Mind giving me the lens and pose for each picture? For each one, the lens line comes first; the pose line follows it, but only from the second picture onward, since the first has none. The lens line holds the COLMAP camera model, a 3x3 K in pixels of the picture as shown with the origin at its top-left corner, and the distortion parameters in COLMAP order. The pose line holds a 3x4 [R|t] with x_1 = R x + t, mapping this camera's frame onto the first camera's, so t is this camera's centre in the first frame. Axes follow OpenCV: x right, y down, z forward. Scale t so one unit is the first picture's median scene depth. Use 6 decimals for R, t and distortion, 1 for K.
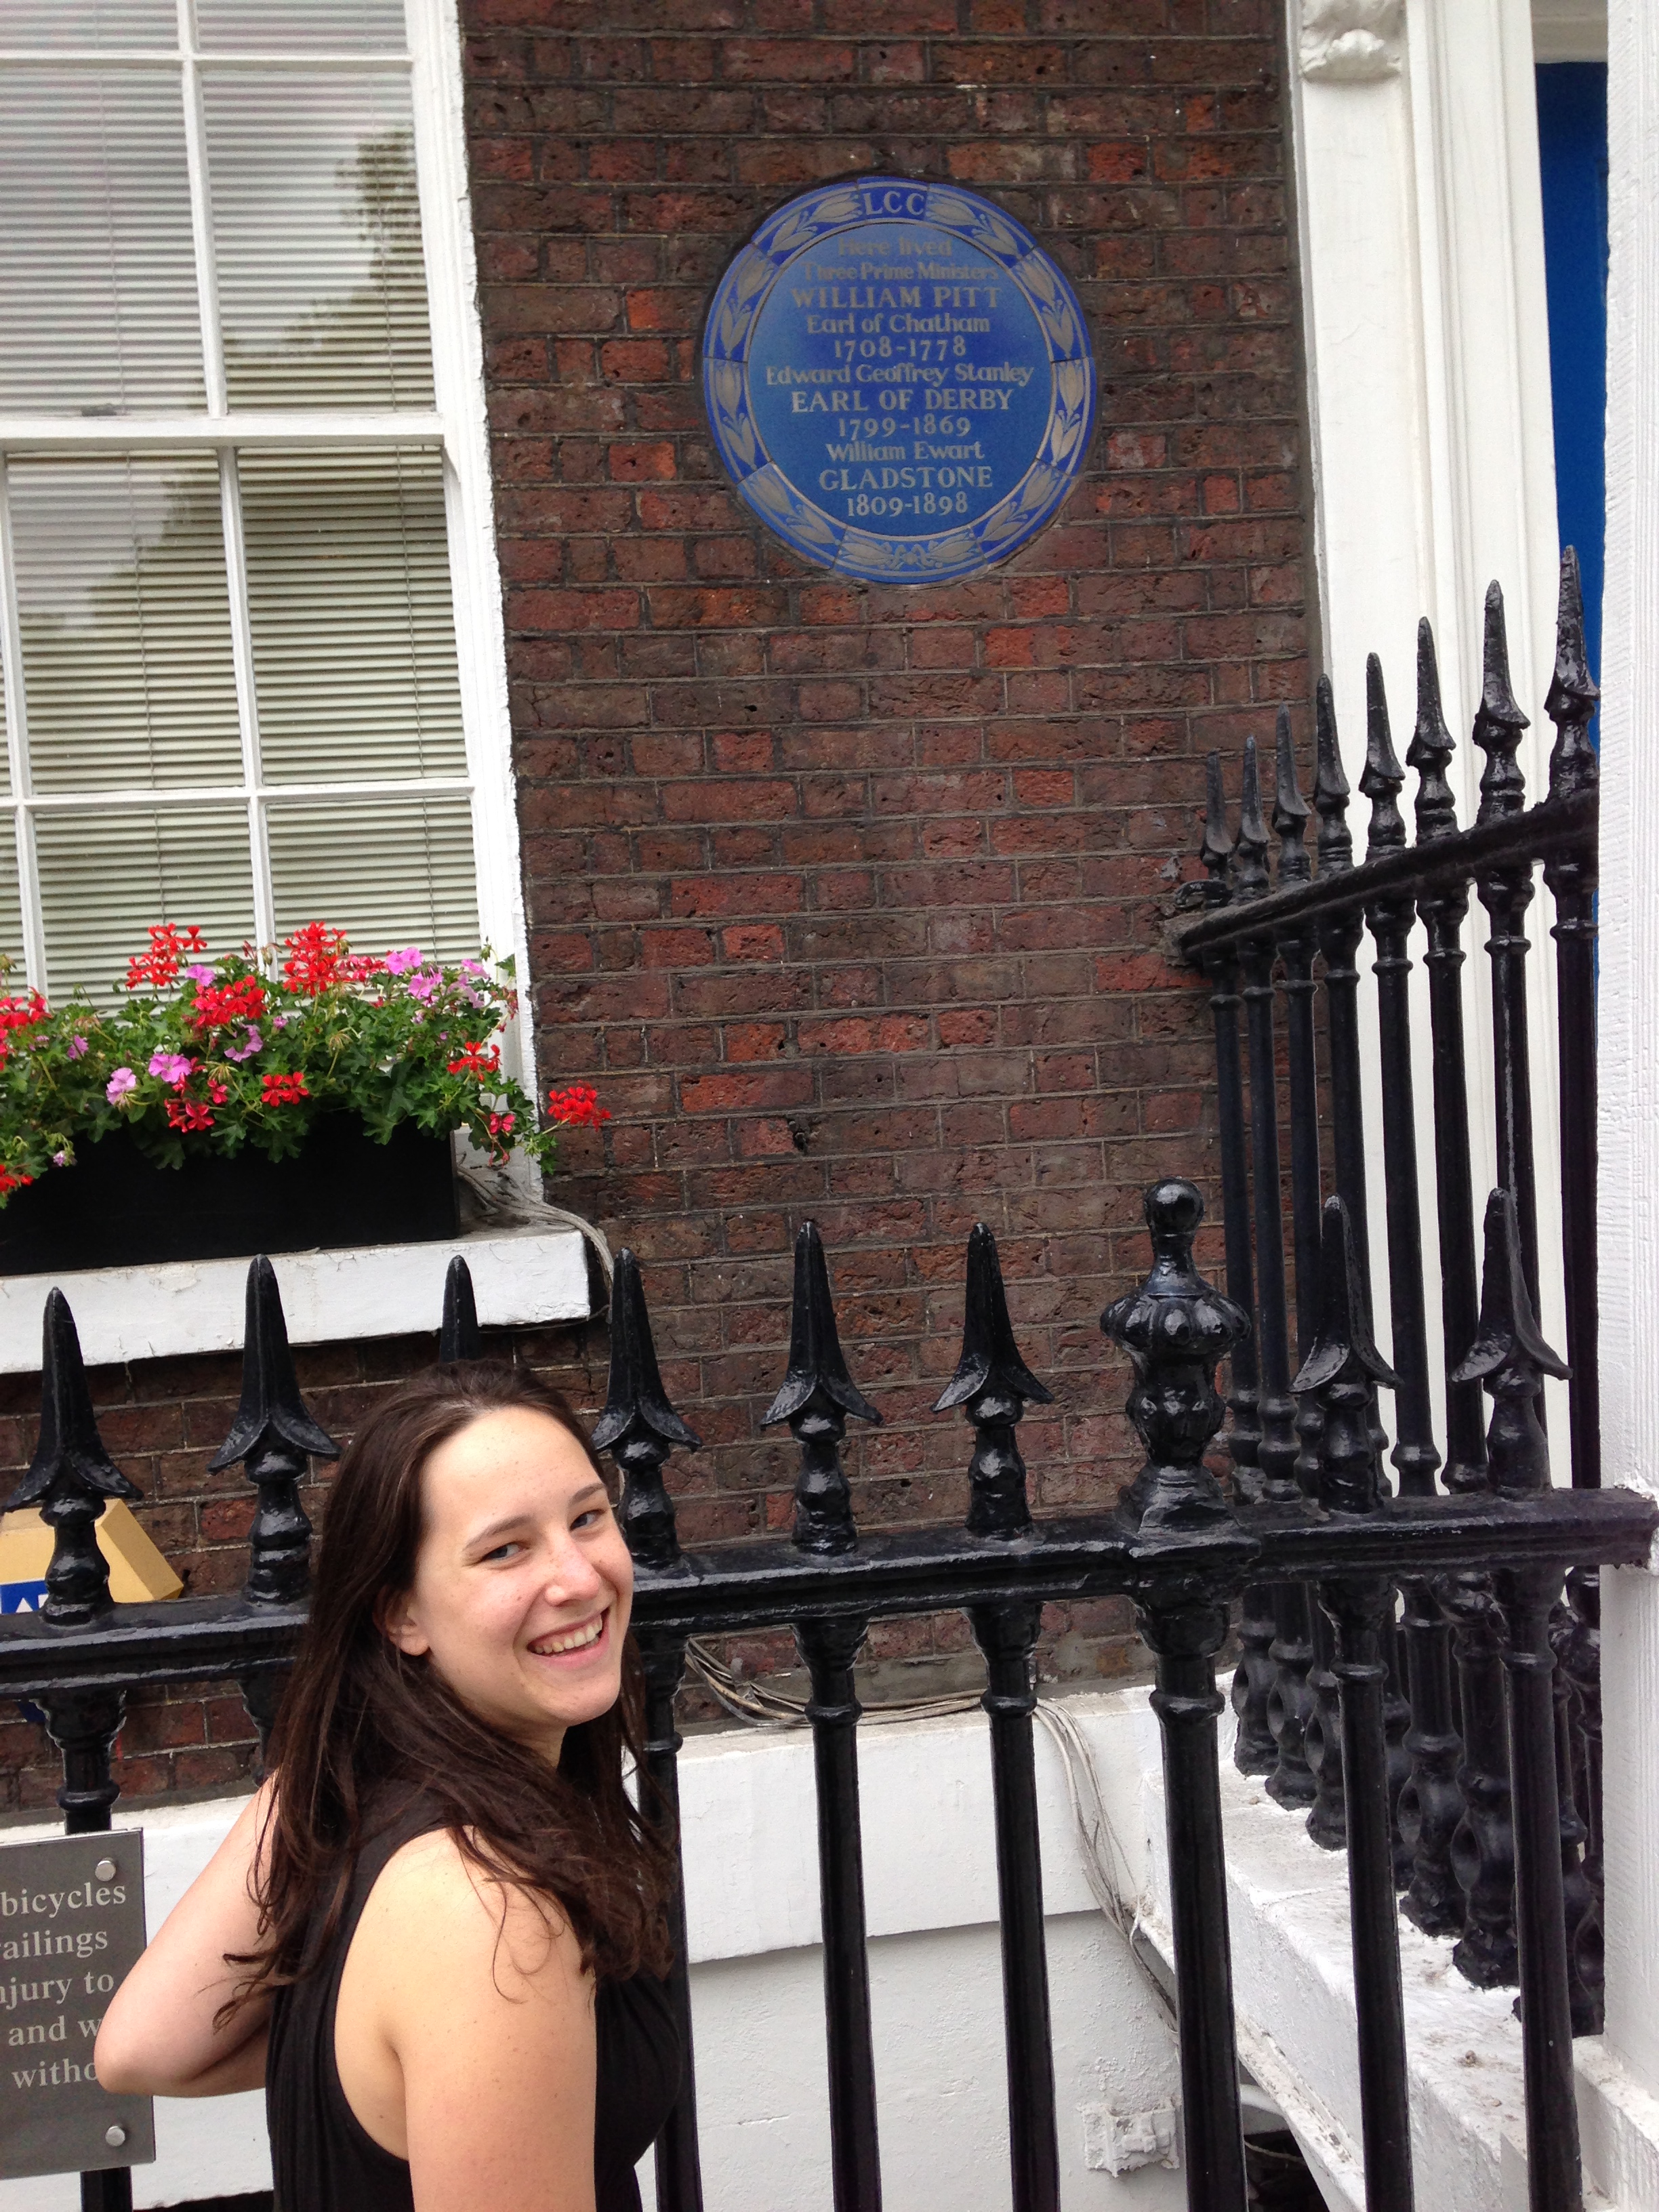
lens RADIAL K [[1962.7, 0, 829.5], [0, 1962.7, 1106.0], [0, 0, 1]] dist [0.172886, -0.248879]
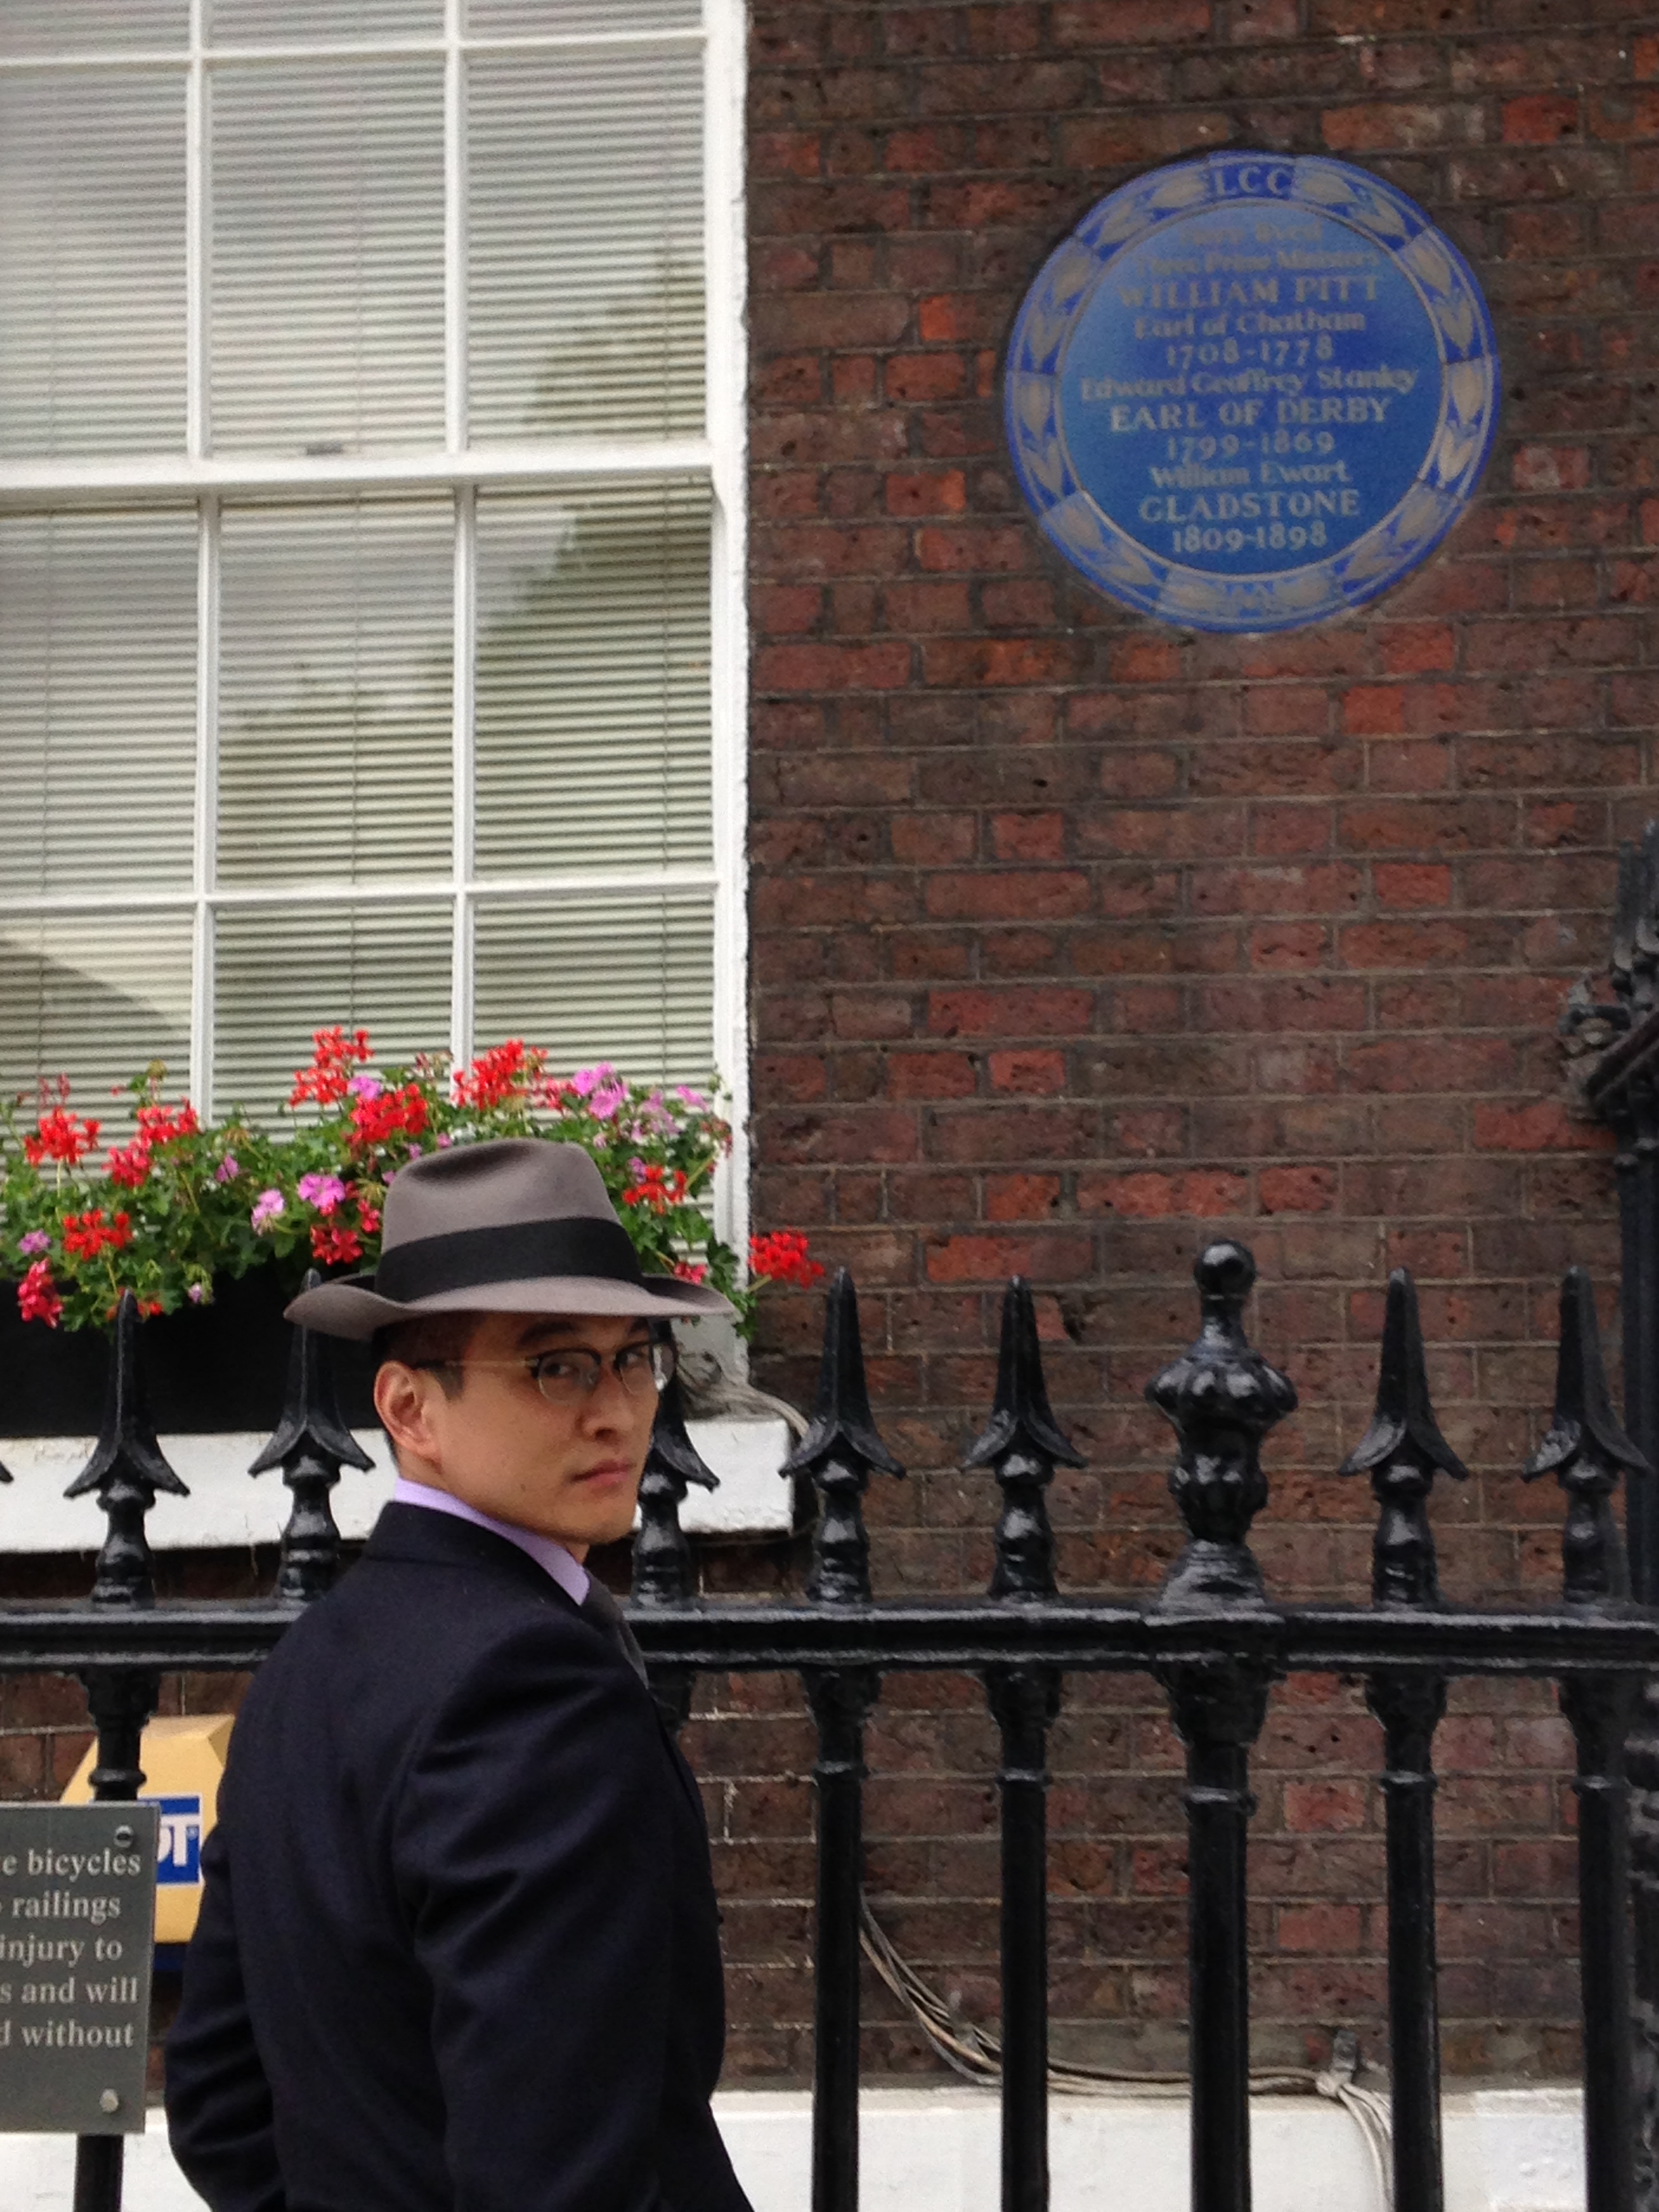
lens RADIAL K [[3743.2, 0, 829.5], [0, 3743.2, 1106.0], [0, 0, 1]] dist [0.123866, 0.343017]
pose [[0.968947, 0.026709, -0.245823, 0.254498], [-0.059597, 0.990068, -0.127336, 0.126566], [0.239980, 0.138032, 0.960914, -0.461578]]
